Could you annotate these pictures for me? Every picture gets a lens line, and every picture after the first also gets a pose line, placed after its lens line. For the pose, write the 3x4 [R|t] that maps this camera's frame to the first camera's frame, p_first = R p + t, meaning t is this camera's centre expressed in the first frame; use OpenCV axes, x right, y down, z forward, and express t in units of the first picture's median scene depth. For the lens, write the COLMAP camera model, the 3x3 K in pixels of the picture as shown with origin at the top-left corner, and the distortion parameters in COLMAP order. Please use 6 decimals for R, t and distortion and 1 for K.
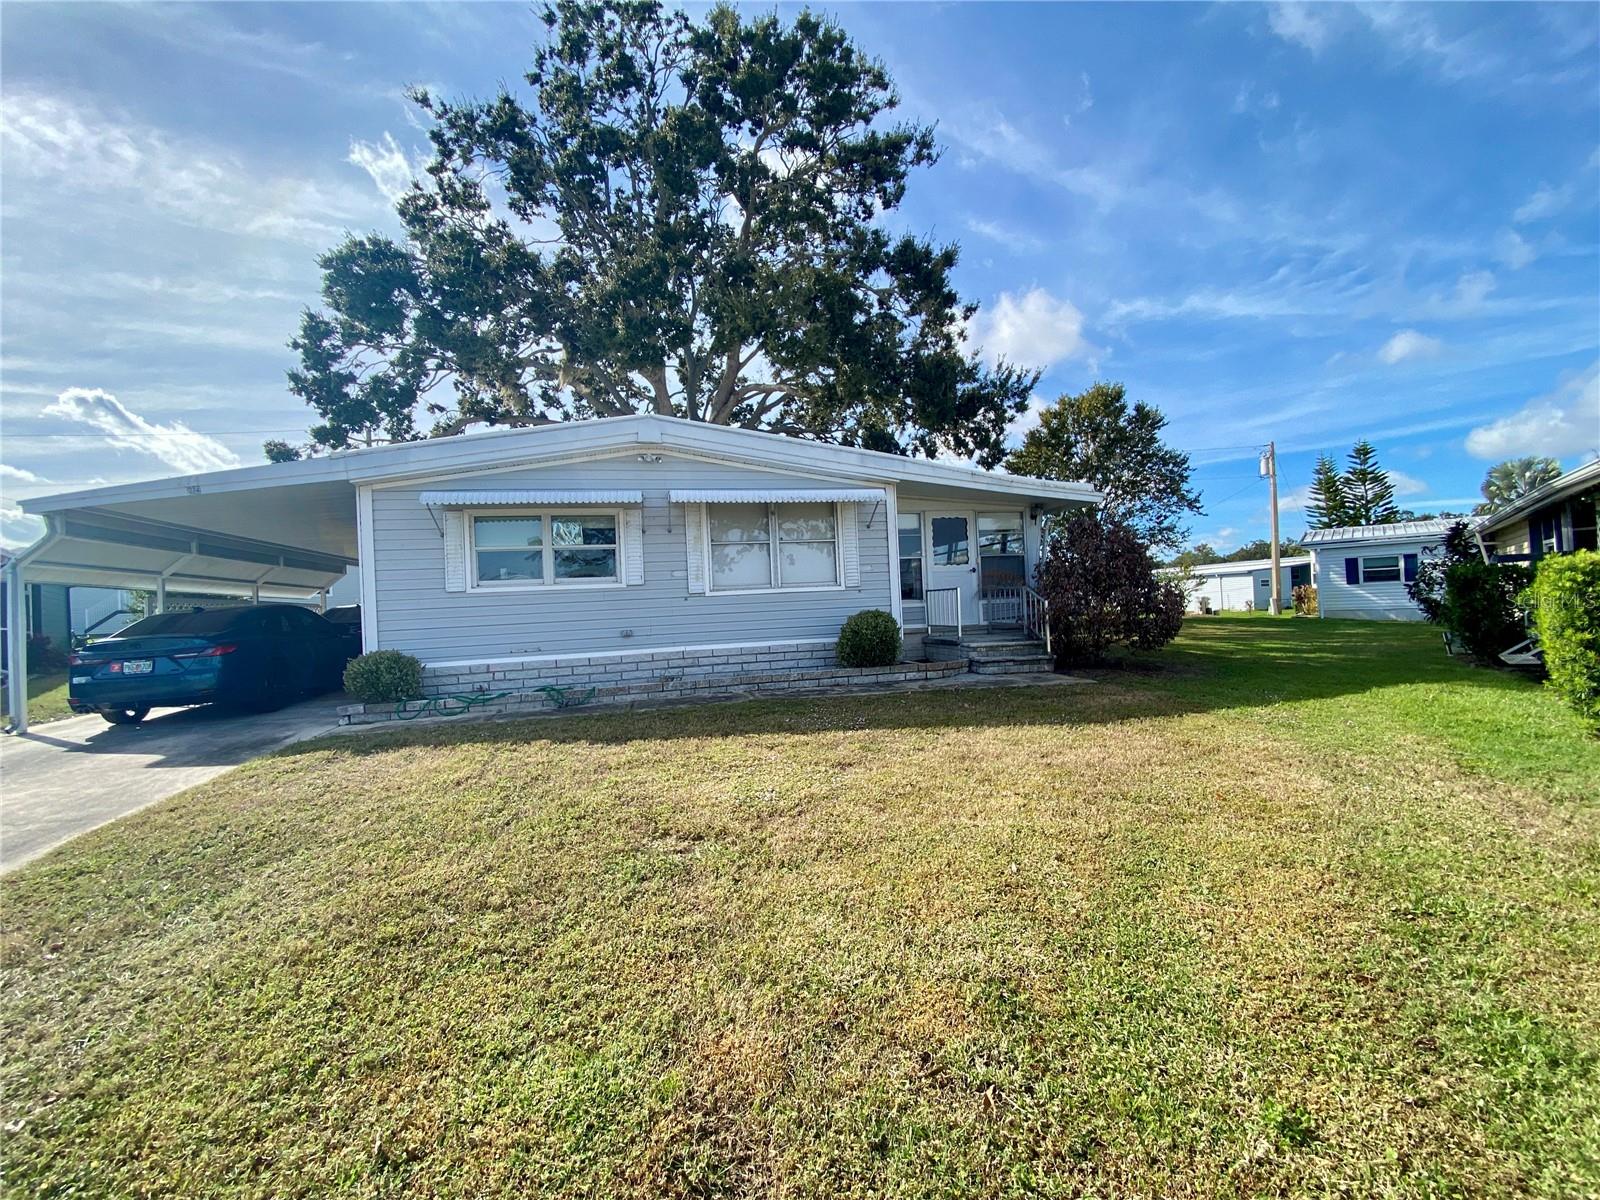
lens RADIAL K [[652.8, 0, 800.0], [0, 652.8, 600.0], [0, 0, 1]] dist [0.022179, -0.021399]
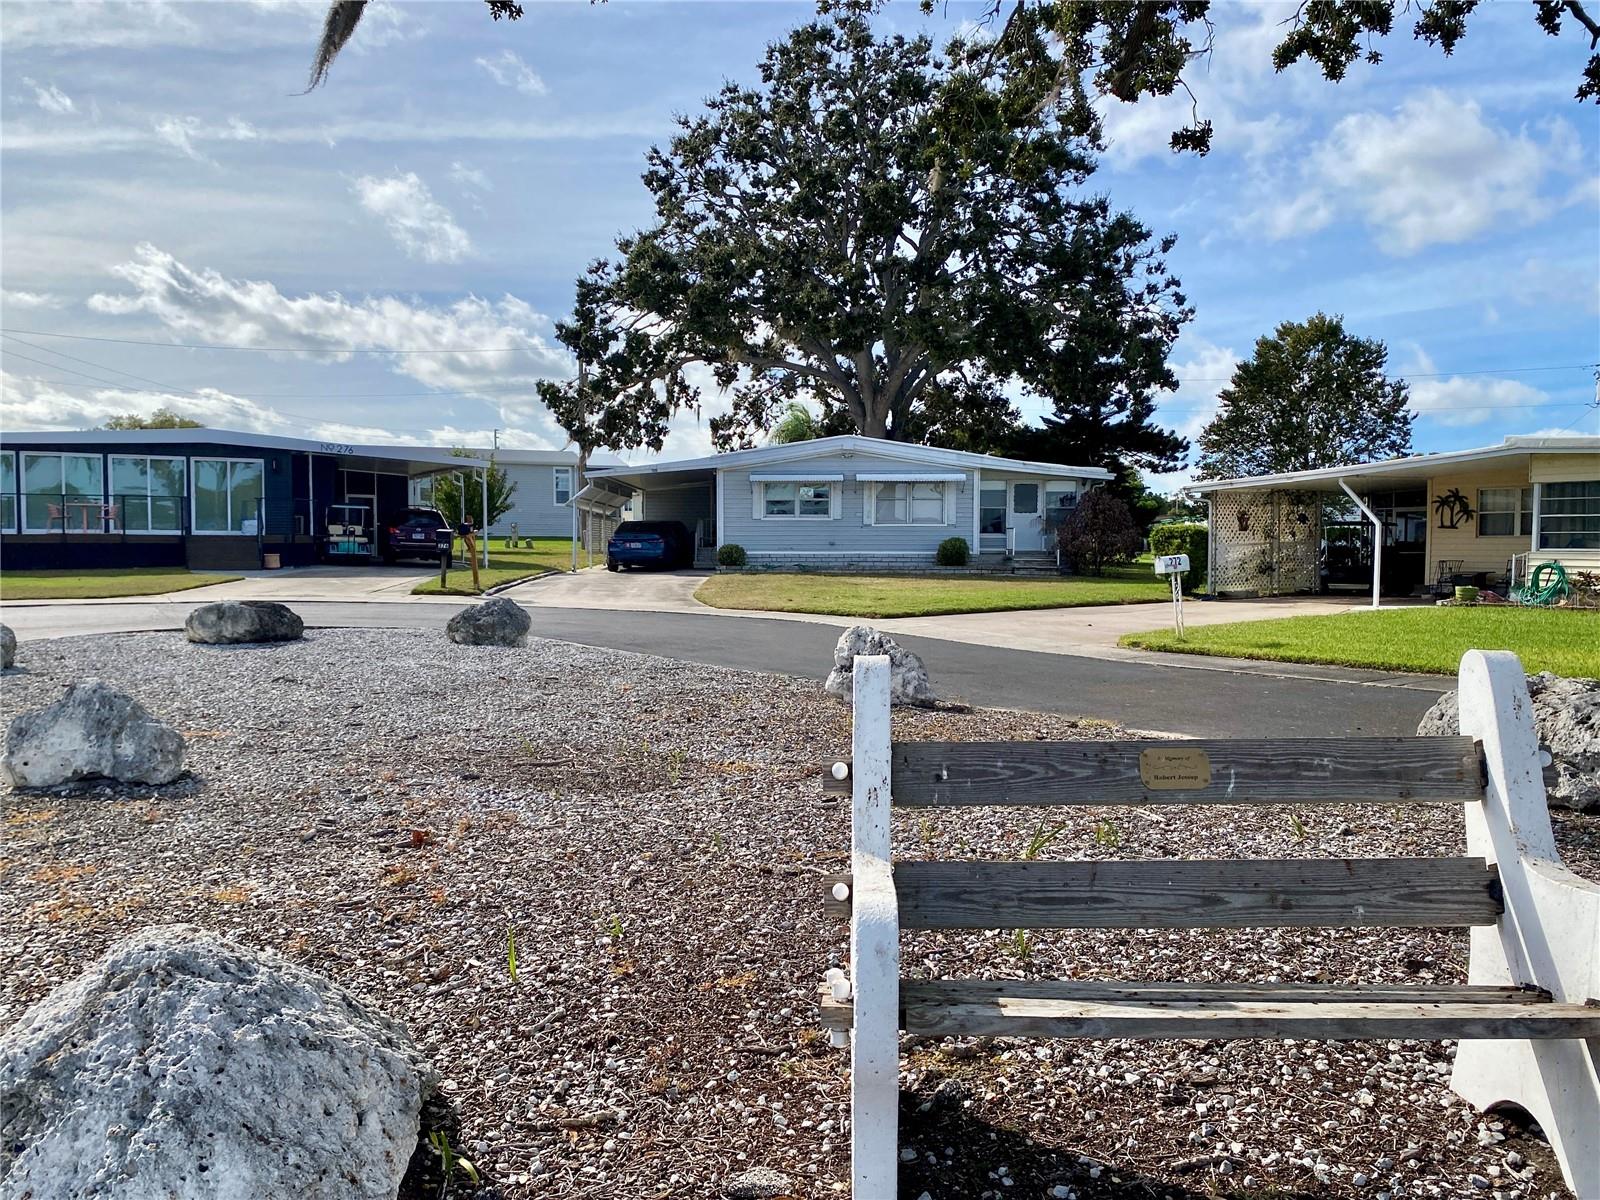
lens RADIAL K [[1275.7, 0, 800.0], [0, 1275.7, 600.0], [0, 0, 1]] dist [0.194405, 0.001096]
pose [[0.969783, 0.058900, -0.236753, 0.298402], [-0.045793, 0.997118, 0.060490, -0.003910], [0.239633, -0.047821, 0.969685, -1.465947]]
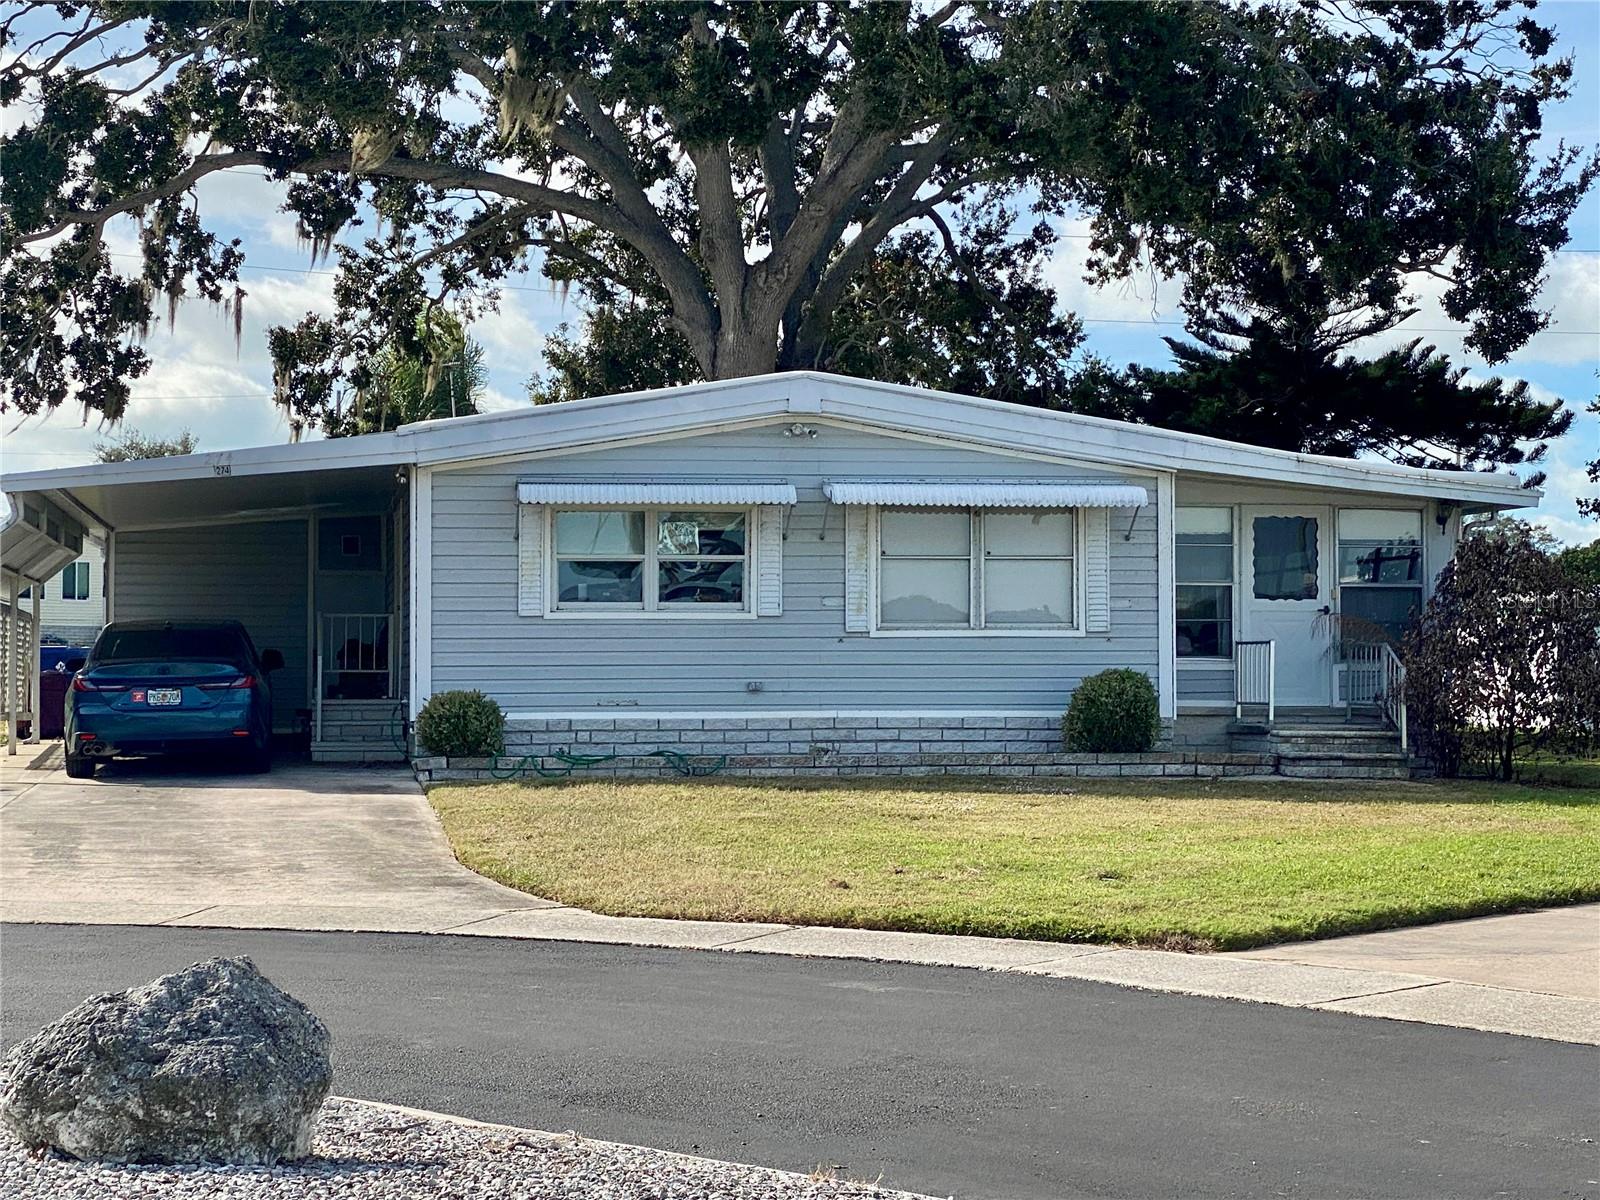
lens RADIAL K [[3235.0, 0, 800.0], [0, 3235.0, 600.0], [0, 0, 1]] dist [-0.044990, 2.323032]
pose [[0.995043, 0.043209, -0.089563, 0.040740], [-0.044360, 0.998956, -0.010905, -0.002440], [0.088998, 0.014824, 0.995921, -1.208677]]
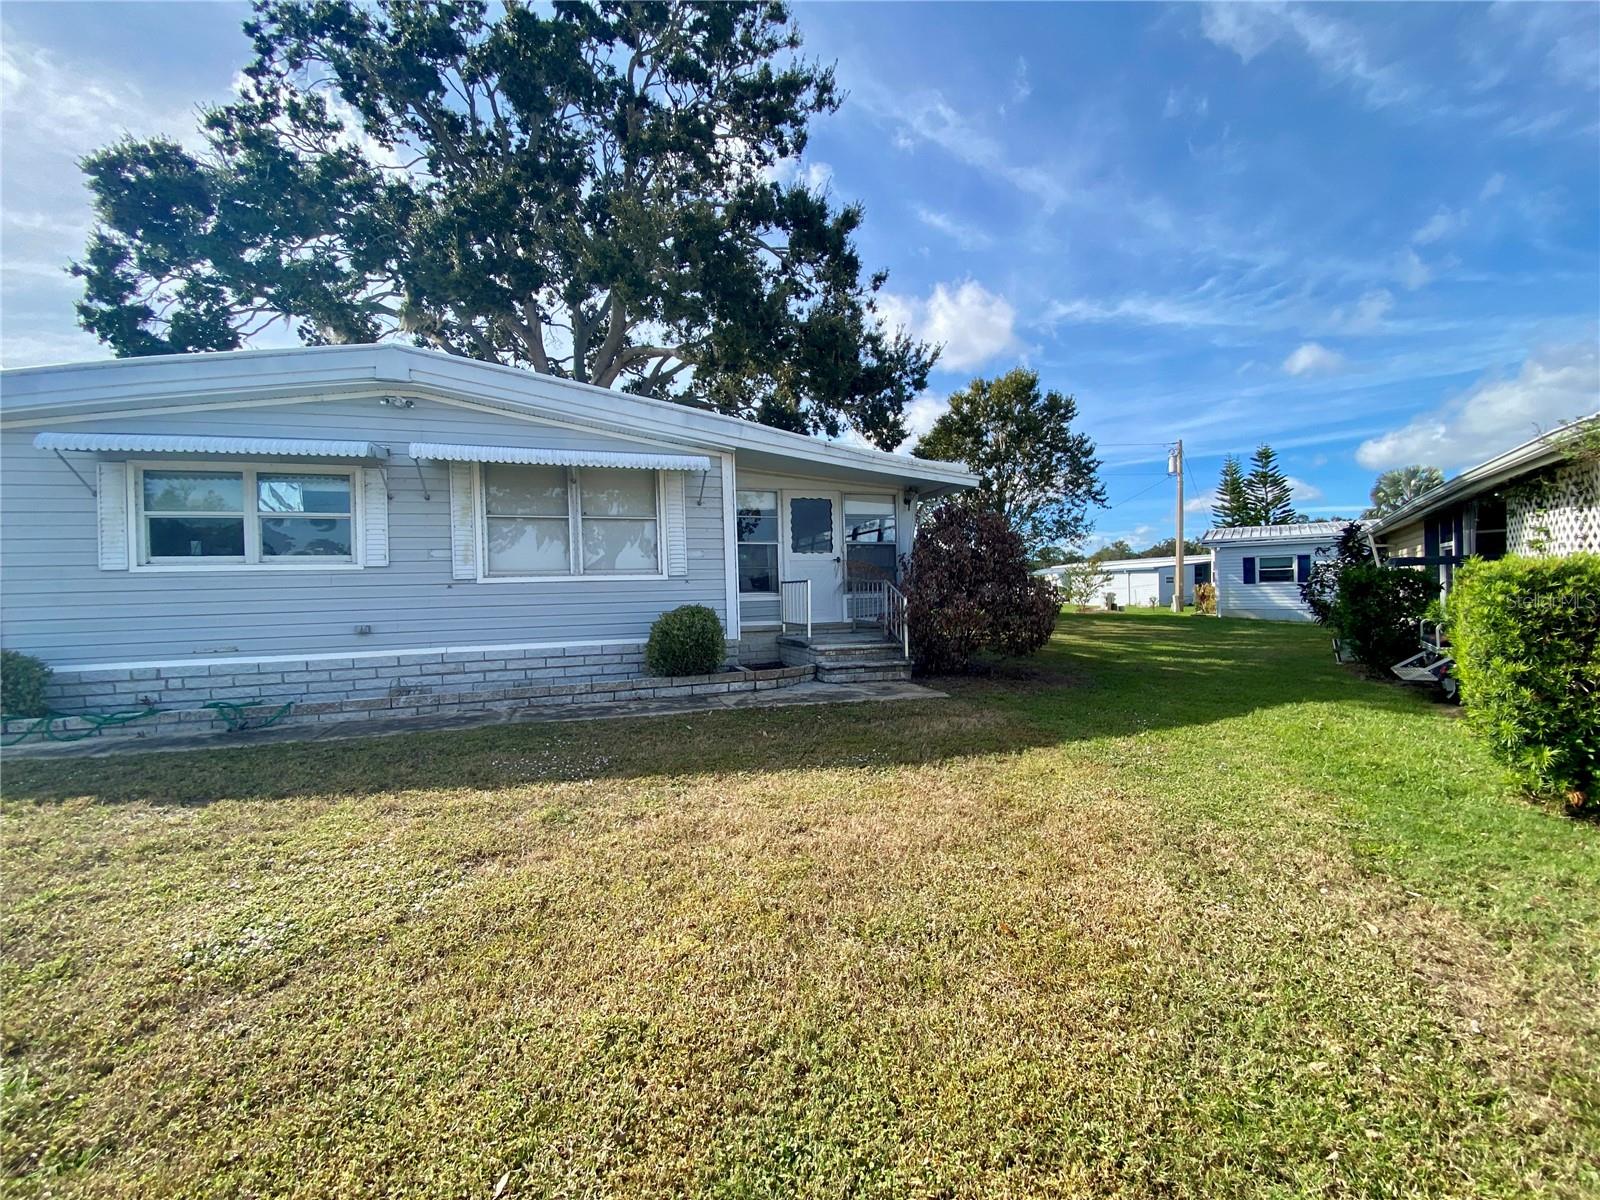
lens RADIAL K [[652.8, 0, 800.0], [0, 652.8, 600.0], [0, 0, 1]] dist [0.022179, -0.021399]
pose [[0.995139, 0.020180, 0.096388, 0.086919], [-0.022218, 0.999551, 0.020122, -0.005501], [-0.095938, -0.022165, 0.995140, 0.091743]]
